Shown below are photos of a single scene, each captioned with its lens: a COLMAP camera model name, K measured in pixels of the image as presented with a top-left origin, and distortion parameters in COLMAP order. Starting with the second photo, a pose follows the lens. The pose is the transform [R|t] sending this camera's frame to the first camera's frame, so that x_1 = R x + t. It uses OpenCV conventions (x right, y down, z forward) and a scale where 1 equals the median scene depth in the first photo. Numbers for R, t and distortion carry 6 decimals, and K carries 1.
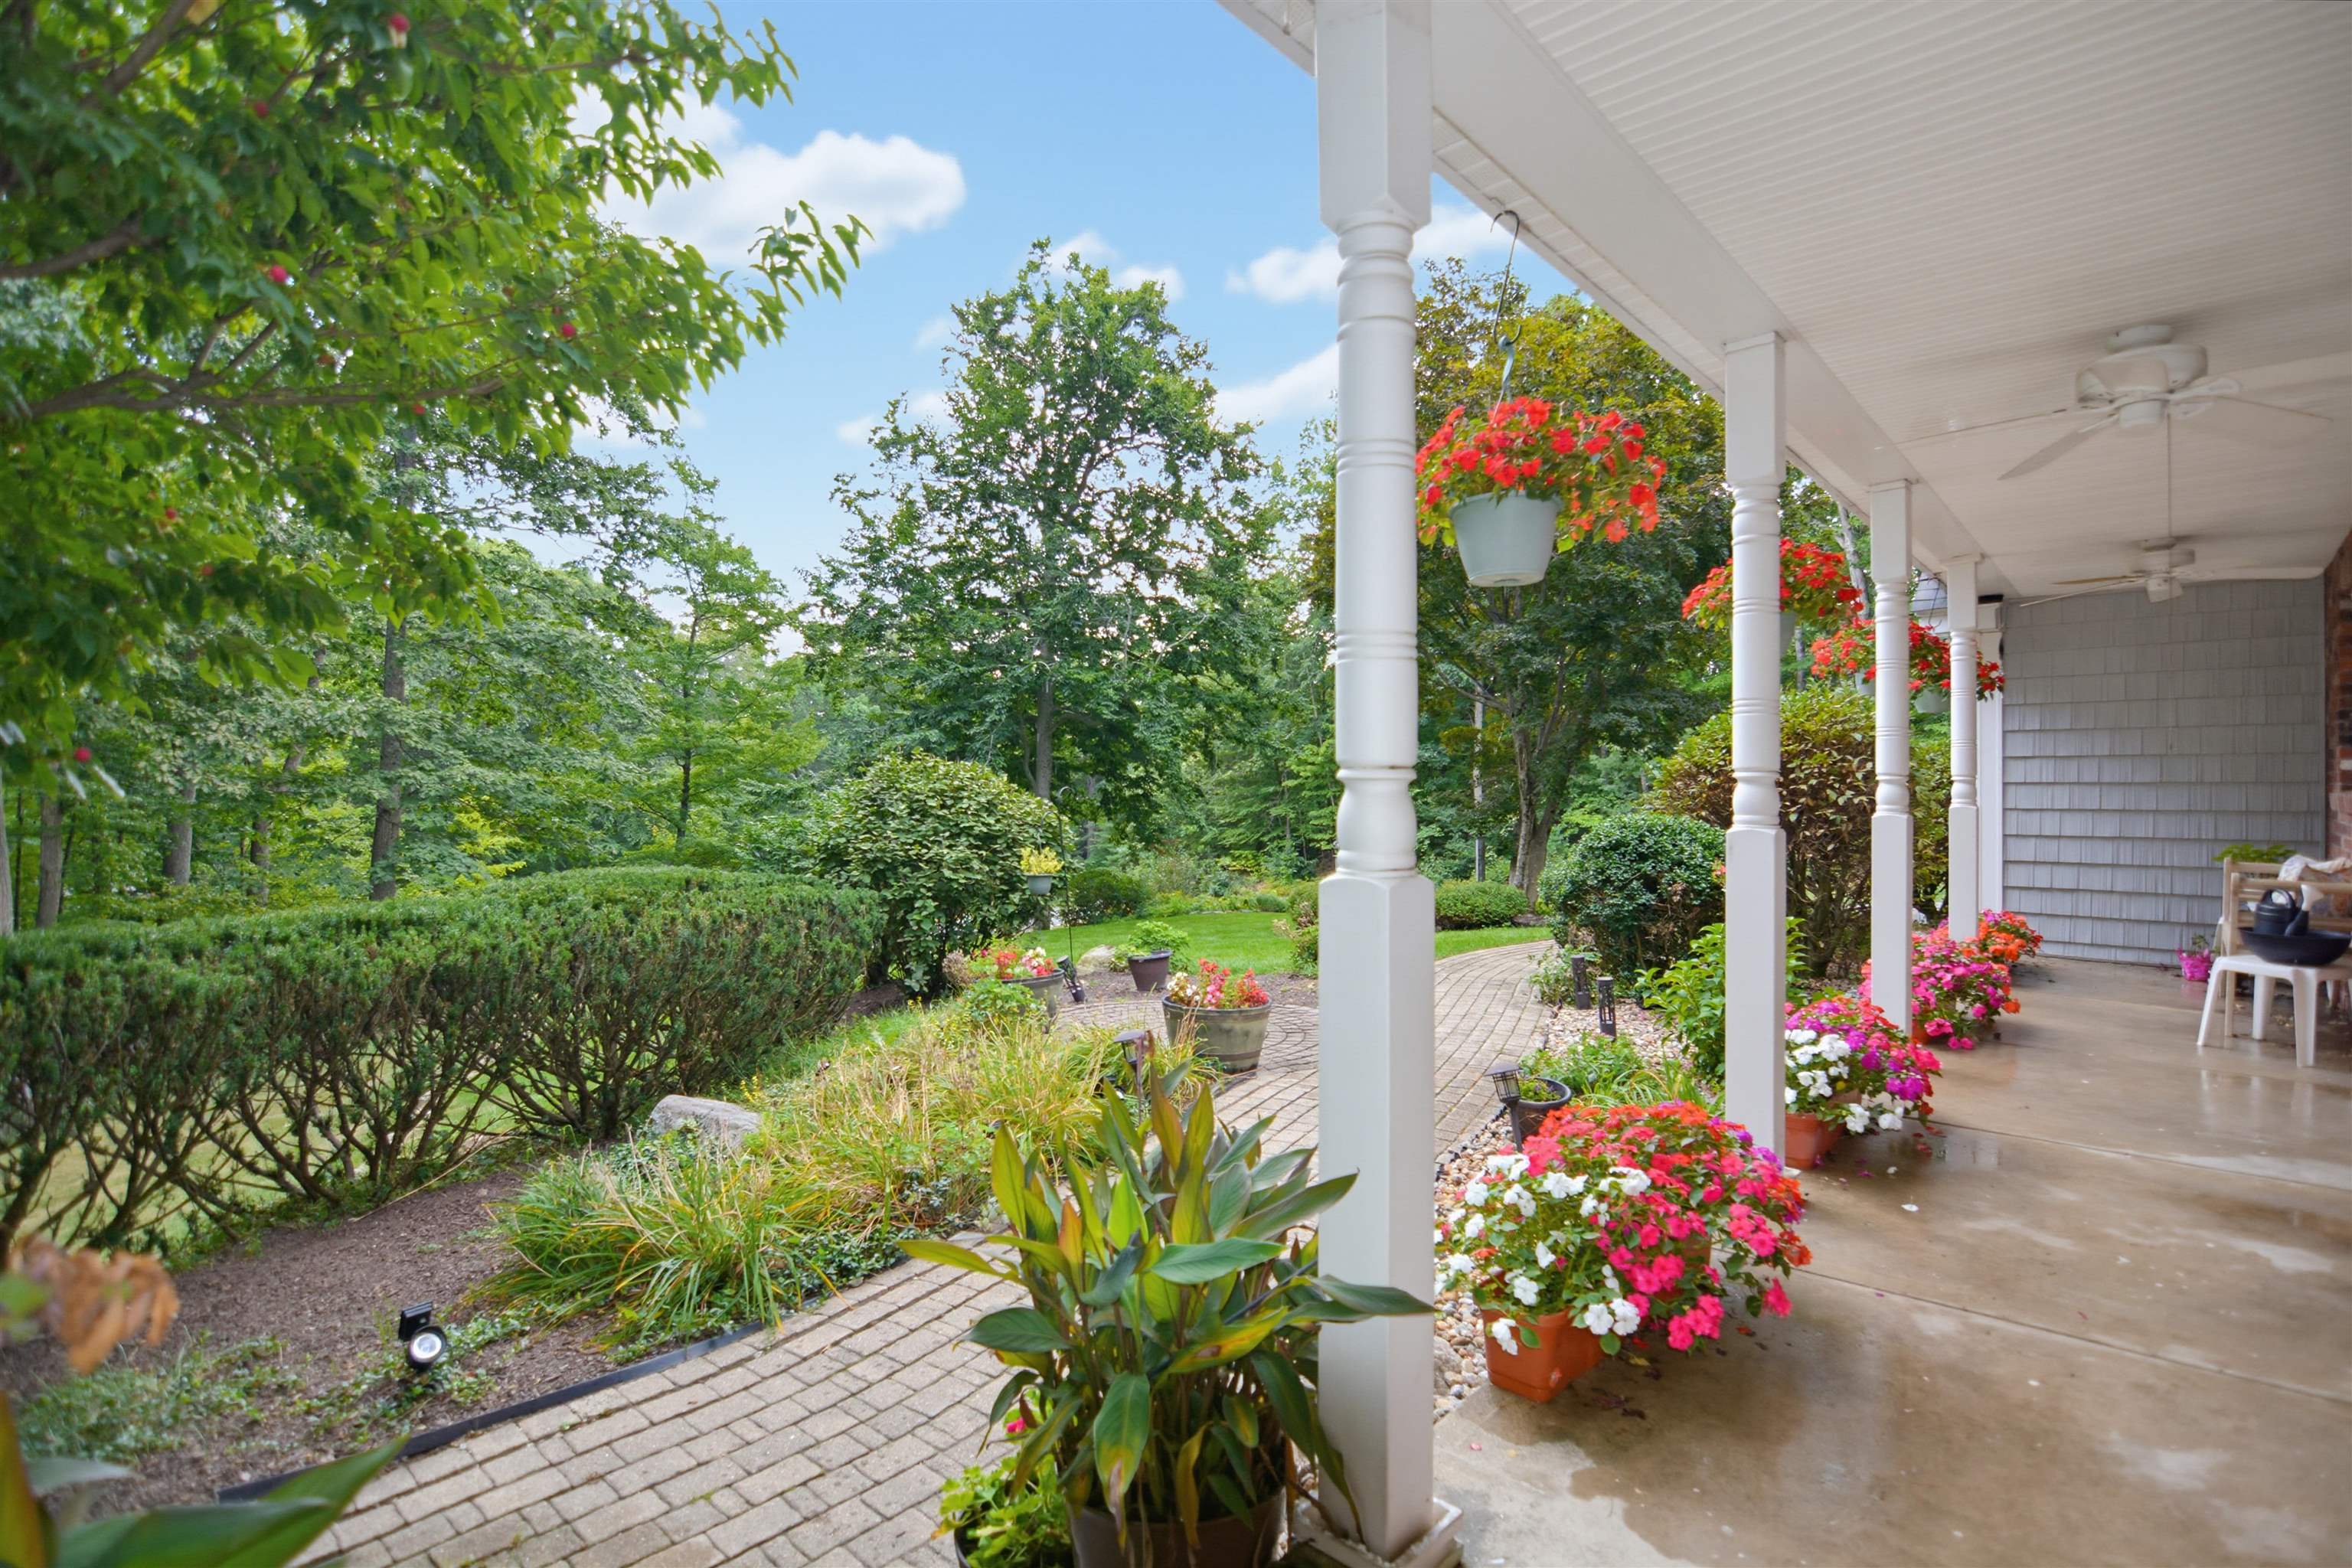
lens RADIAL K [[1137.4, 0, 1179.0], [0, 1137.4, 787.9], [0, 0, 1]] dist [-0.004577, -0.000144]
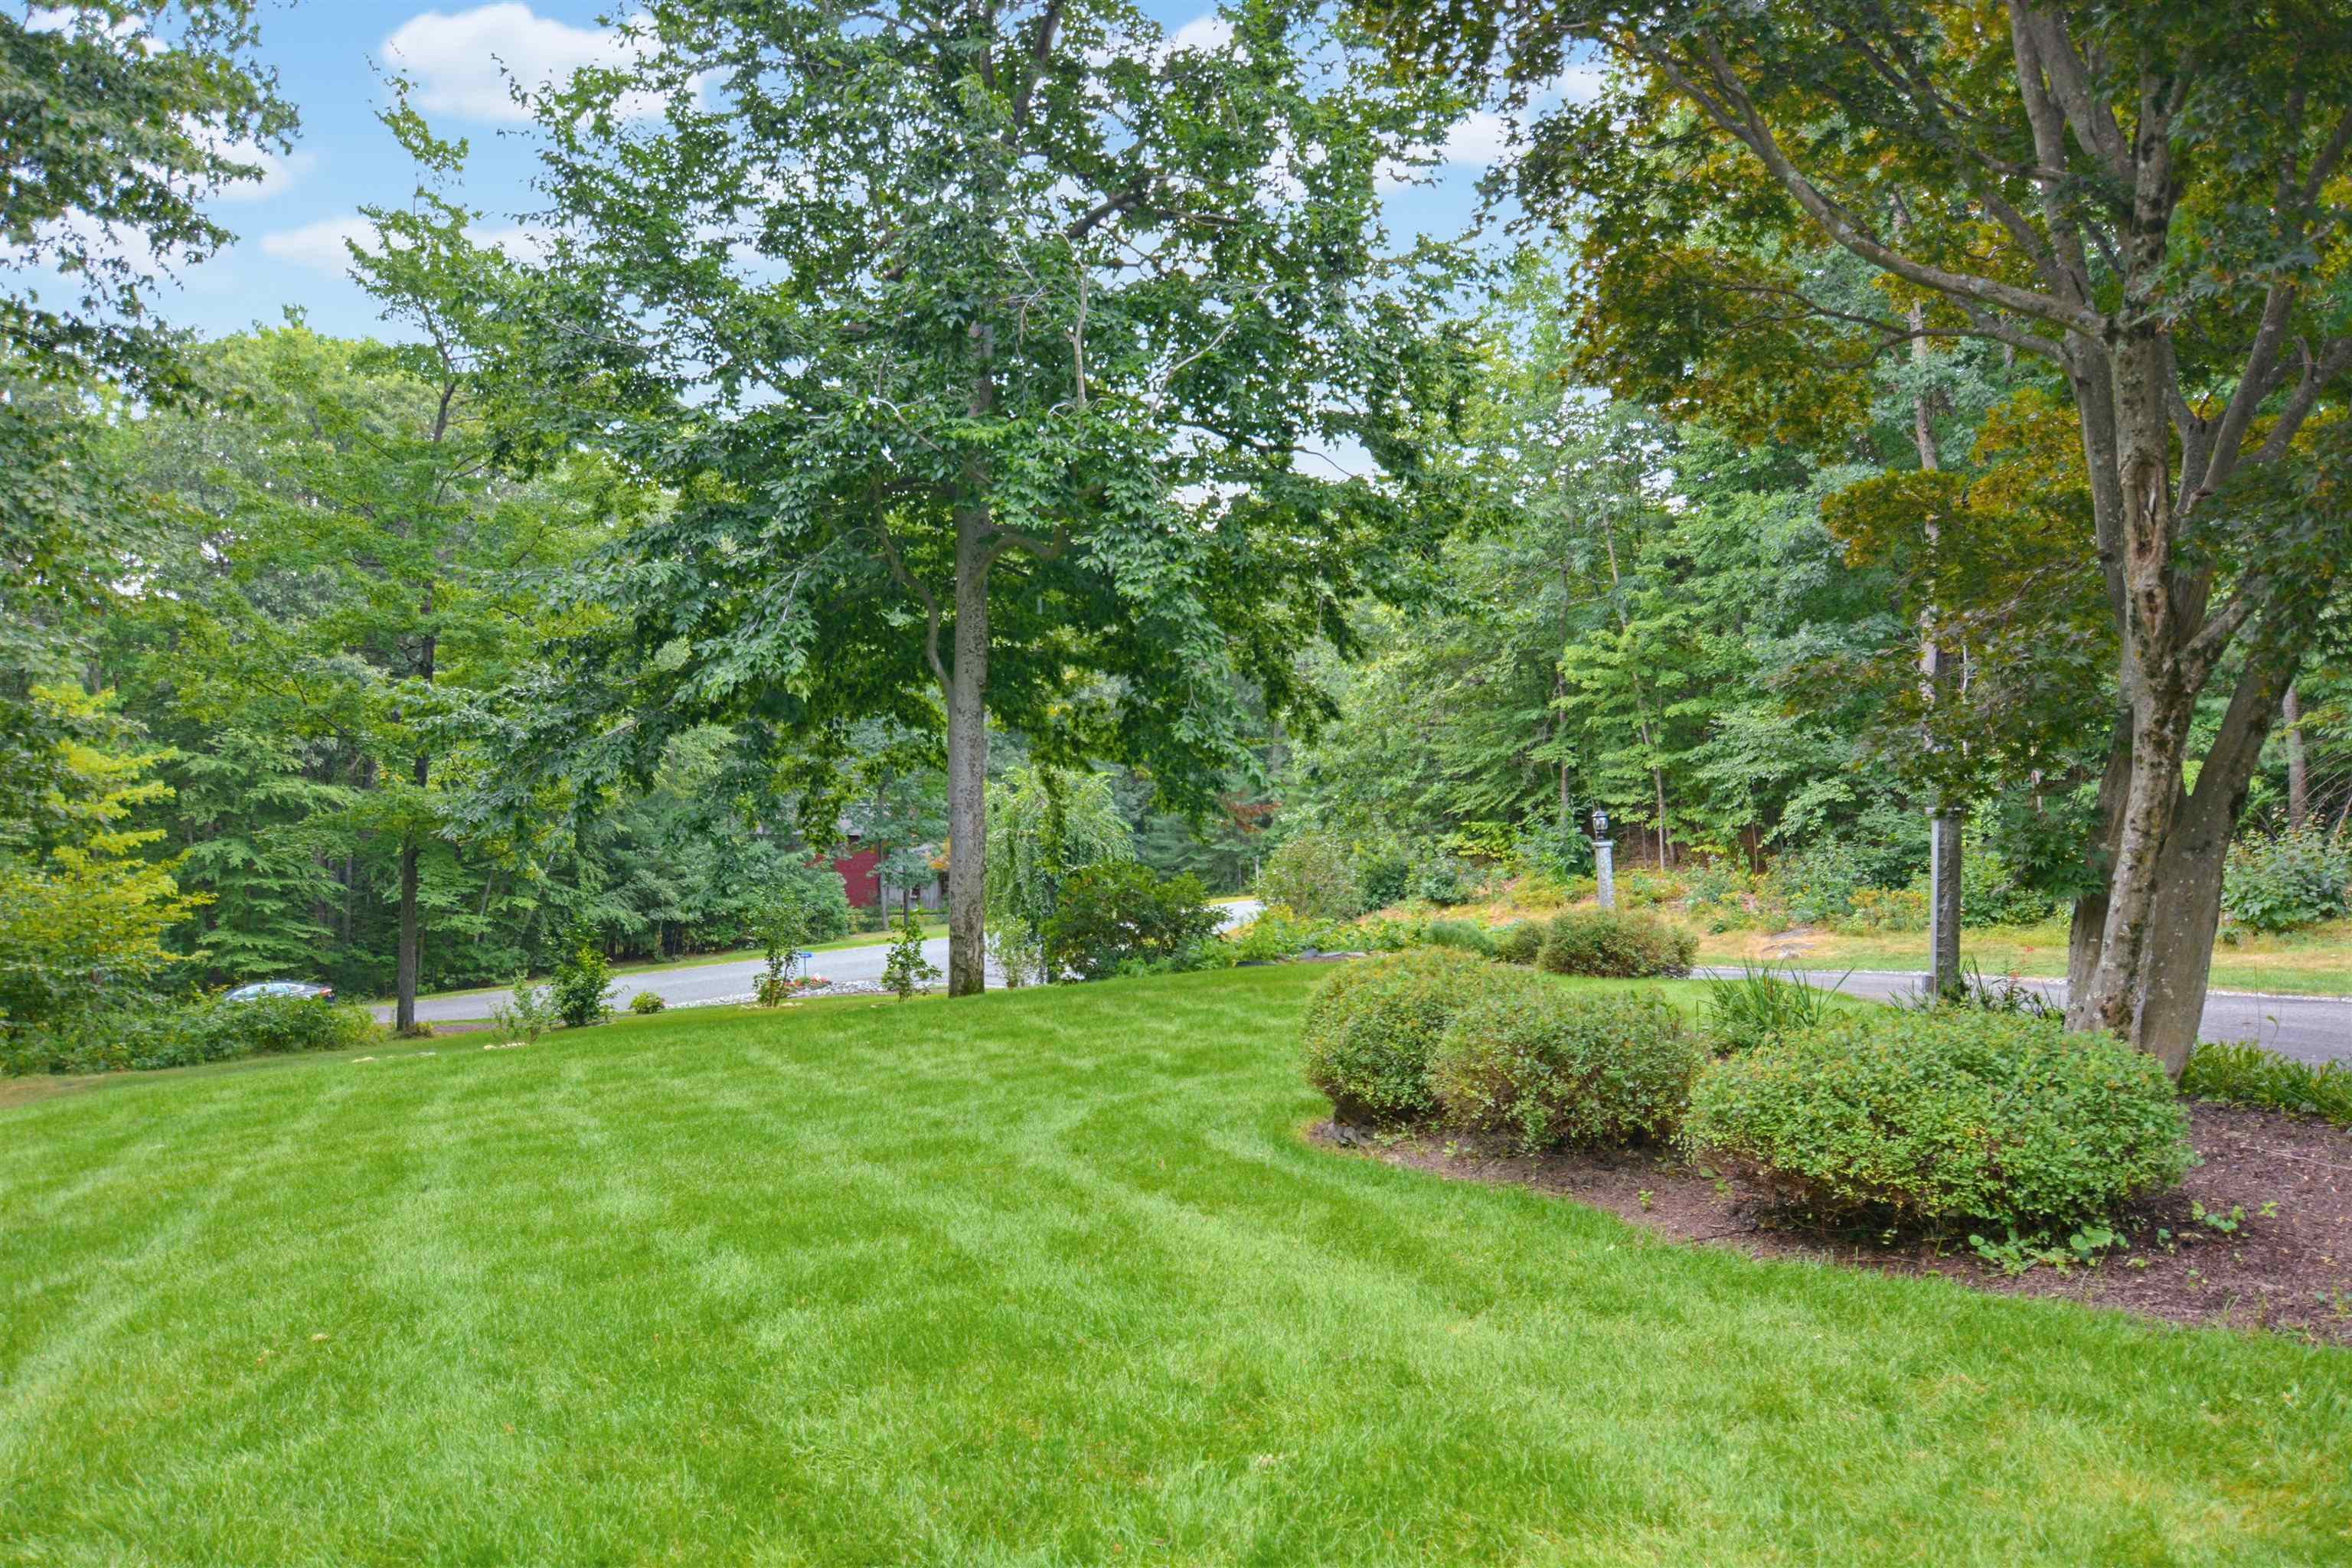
lens RADIAL K [[1603.9, 0, 1182.2], [0, 1603.9, 795.5], [0, 0, 1]] dist [0.002215, -0.012799]
pose [[0.984813, 0.009325, -0.173369, 0.091532], [-0.001676, 0.999020, 0.044219, 0.012779], [0.173611, -0.043256, 0.983864, 0.363902]]
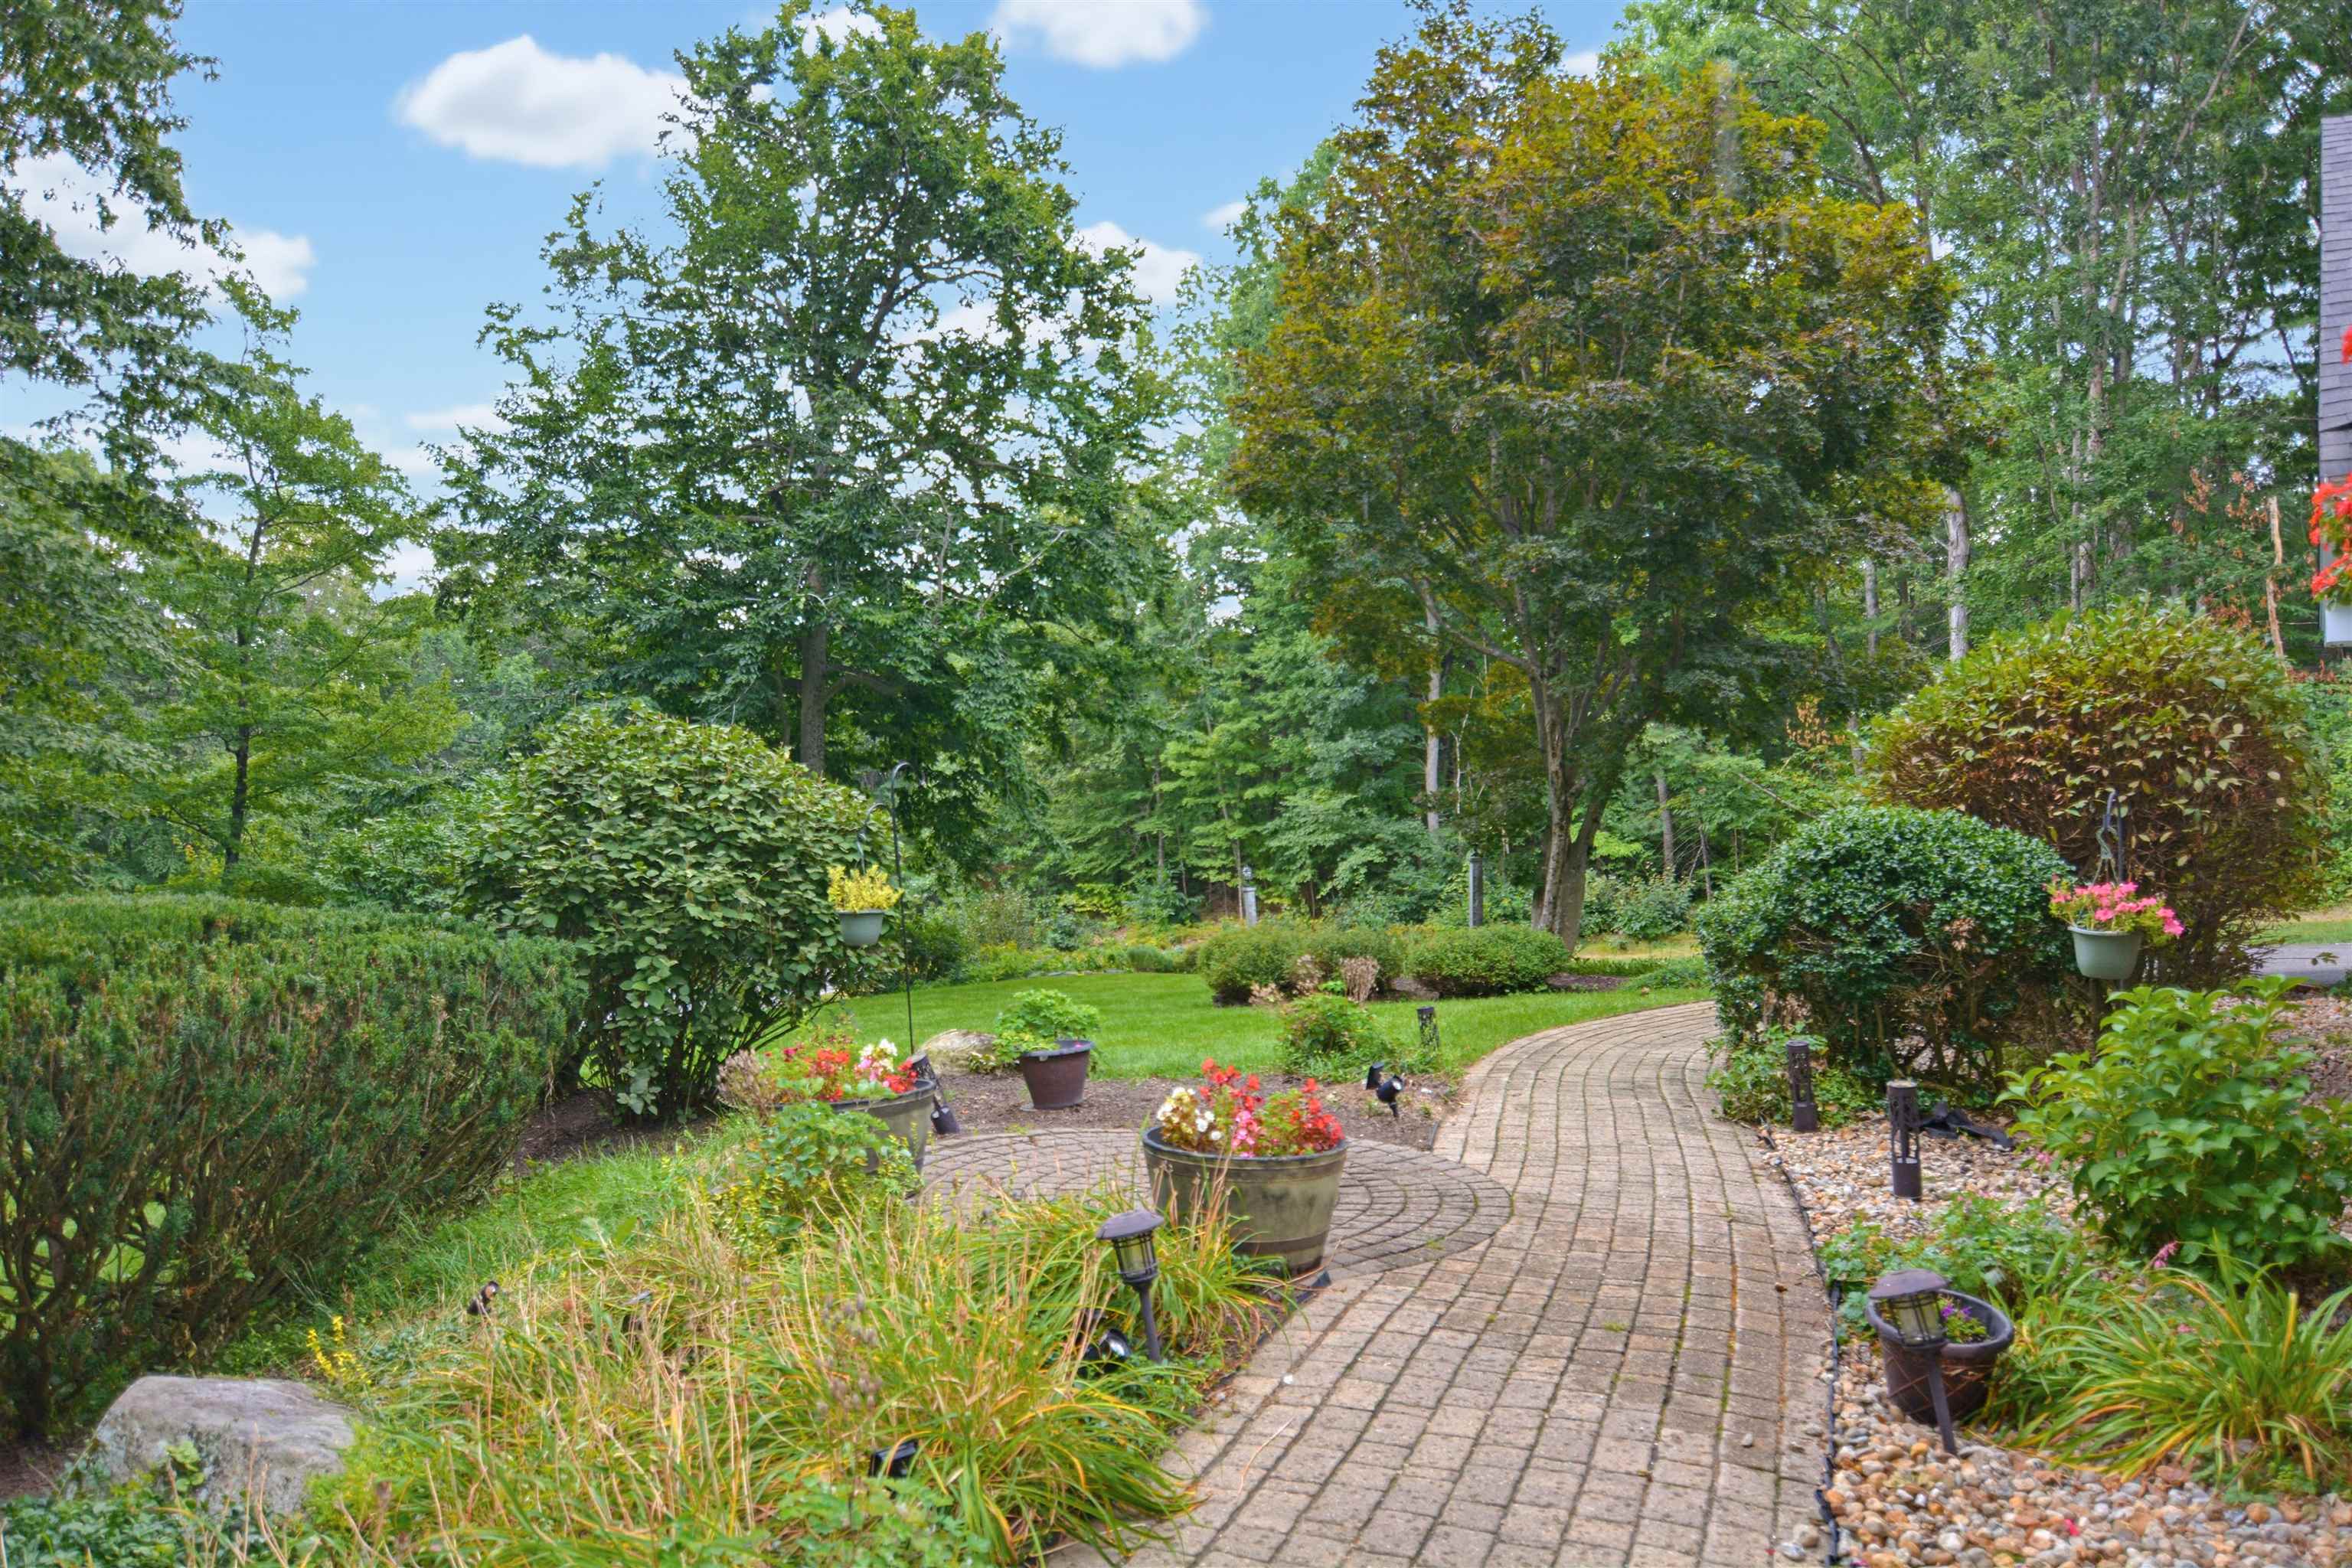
lens RADIAL K [[1603.9, 0, 1172.6], [0, 1603.9, 785.6], [0, 0, 1]] dist [0.002215, -0.012799]
pose [[0.993439, 0.005420, 0.114230, -0.017938], [-0.004580, 0.999961, -0.007617, 0.005289], [-0.114267, 0.007044, 0.993425, 0.050567]]
